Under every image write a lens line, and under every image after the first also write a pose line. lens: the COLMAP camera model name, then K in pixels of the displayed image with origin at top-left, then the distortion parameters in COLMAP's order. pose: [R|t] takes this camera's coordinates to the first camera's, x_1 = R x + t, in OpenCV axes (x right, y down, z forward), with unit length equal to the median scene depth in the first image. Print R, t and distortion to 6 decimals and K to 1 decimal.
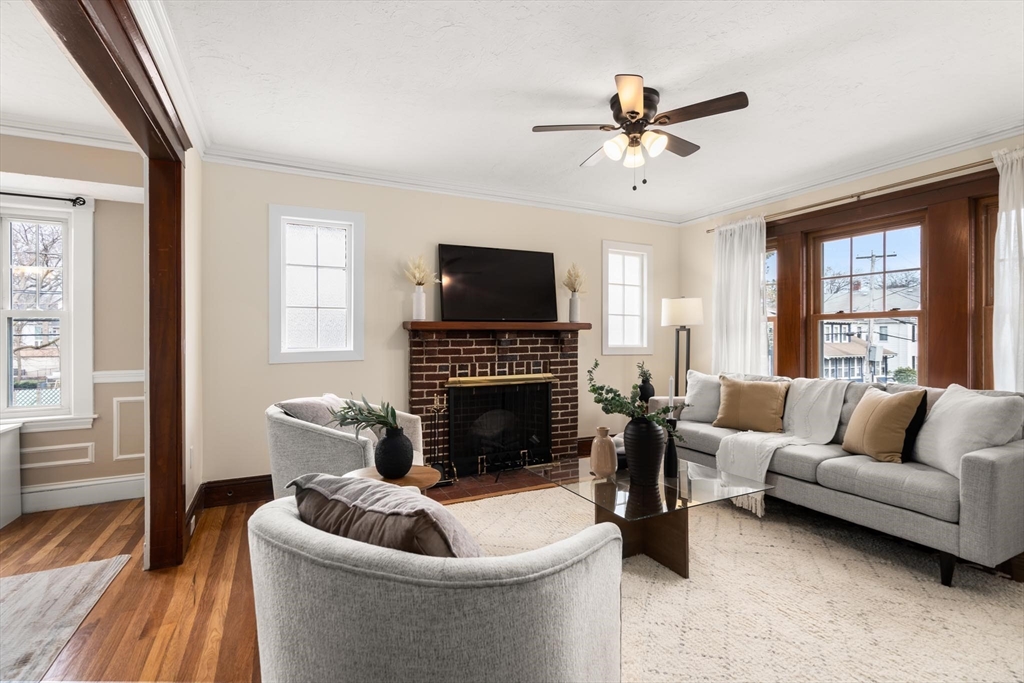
lens RADIAL K [[472.8, 0, 516.4], [0, 472.8, 337.8], [0, 0, 1]] dist [0.002207, 0.001262]
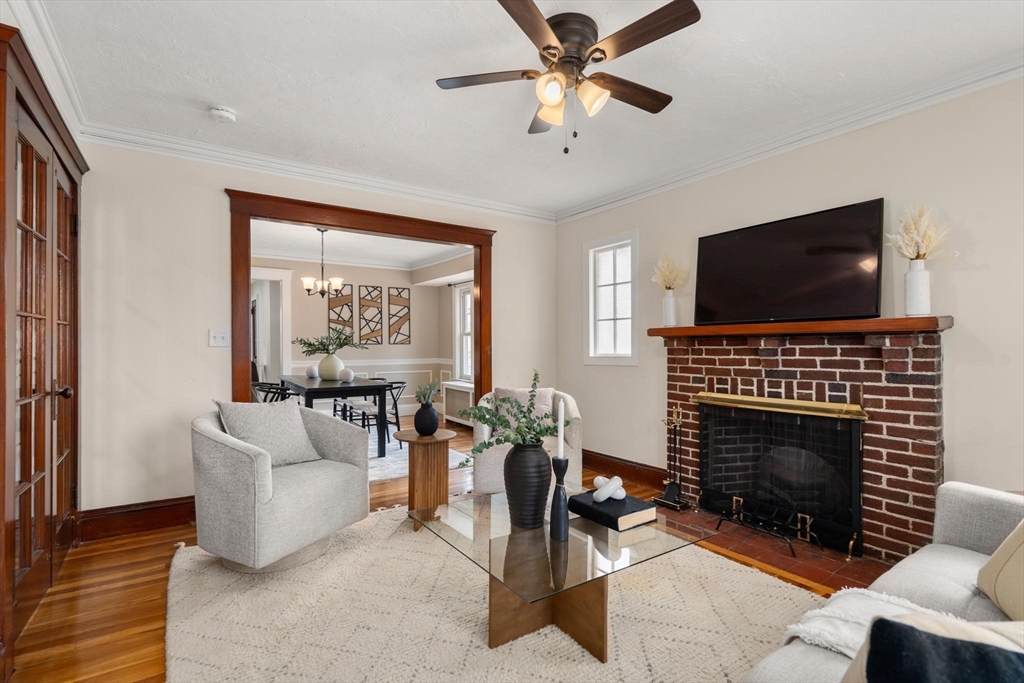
lens RADIAL K [[472.8, 0, 509.1], [0, 472.8, 344.6], [0, 0, 1]] dist [0.002207, 0.001262]
pose [[0.142399, 0.000544, -0.989809, 0.635955], [-0.000227, 1.000000, 0.000517, -0.001442], [0.989809, 0.000151, 0.142399, 0.512526]]
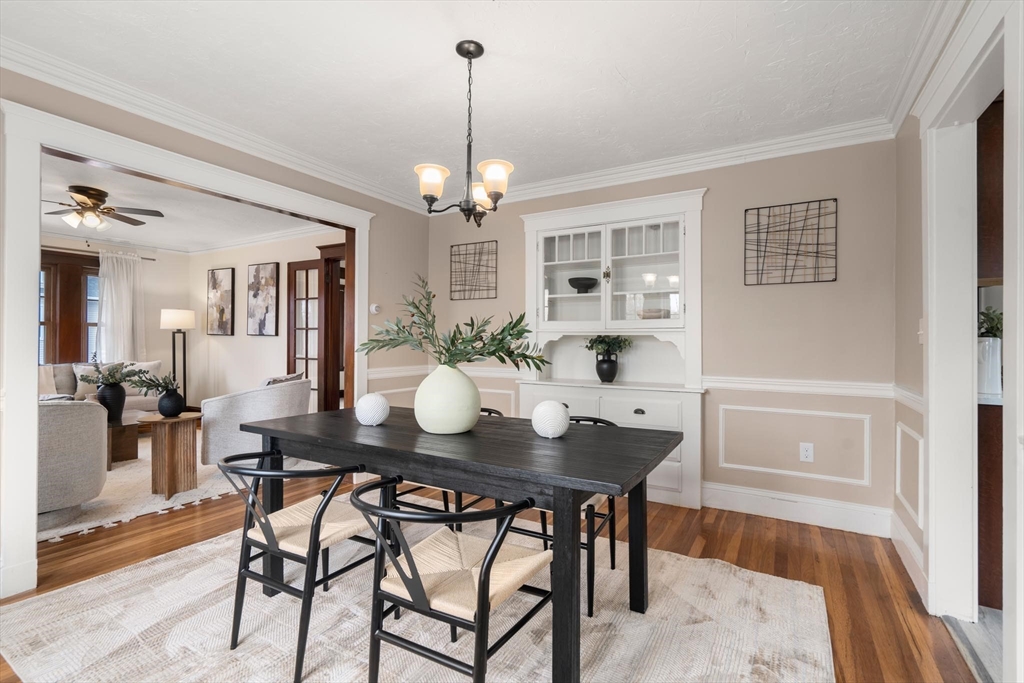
lens RADIAL K [[472.8, 0, 508.6], [0, 472.8, 337.6], [0, 0, 1]] dist [0.002207, 0.001262]
pose [[-0.538437, 0.000022, 0.842666, -1.203161], [-0.003626, 0.999991, -0.002343, -0.003528], [-0.842658, -0.004318, -0.538432, 0.427825]]
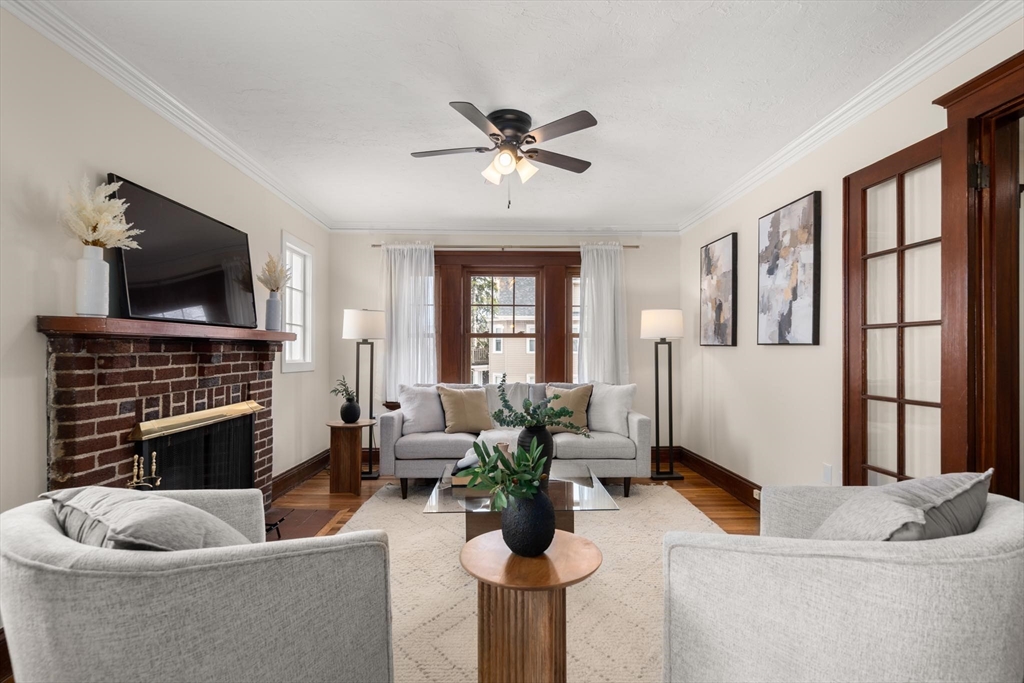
lens RADIAL K [[472.8, 0, 509.5], [0, 472.8, 350.7], [0, 0, 1]] dist [0.002207, 0.001262]
pose [[0.427274, 0.003100, 0.904117, -0.441093], [-0.000492, 0.999995, -0.003196, 0.001291], [-0.904122, 0.000921, 0.427274, 0.358183]]
